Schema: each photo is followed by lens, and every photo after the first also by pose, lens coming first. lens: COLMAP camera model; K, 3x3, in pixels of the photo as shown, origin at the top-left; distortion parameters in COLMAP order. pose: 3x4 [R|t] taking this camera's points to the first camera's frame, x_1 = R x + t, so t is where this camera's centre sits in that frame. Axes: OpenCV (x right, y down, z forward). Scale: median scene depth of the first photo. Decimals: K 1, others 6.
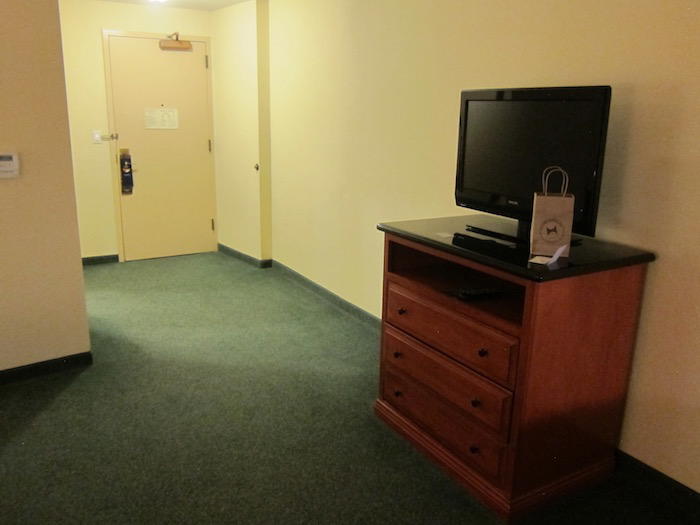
lens RADIAL K [[583.3, 0, 350.0], [0, 583.3, 262.5], [0, 0, 1]] dist [-0.057864, 0.018575]
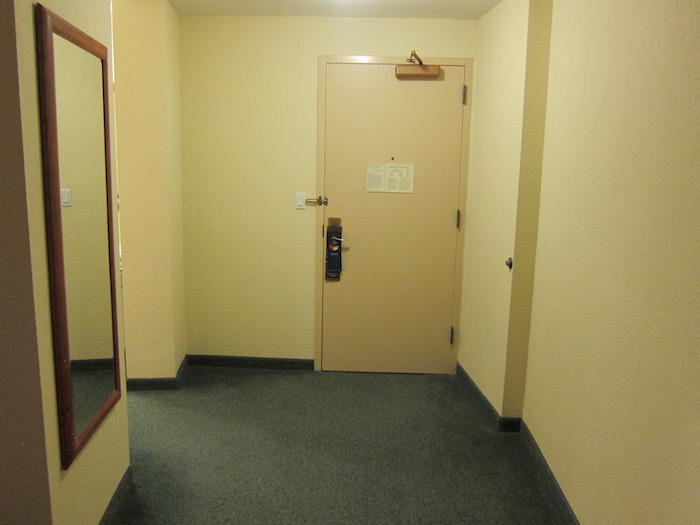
lens RADIAL K [[583.3, 0, 350.0], [0, 583.3, 262.5], [0, 0, 1]] dist [-0.057864, 0.018575]
pose [[0.830724, 0.095393, -0.548451, 0.027030], [-0.145042, 0.988270, -0.047800, -0.109292], [0.537458, 0.119257, 0.834815, 0.407669]]
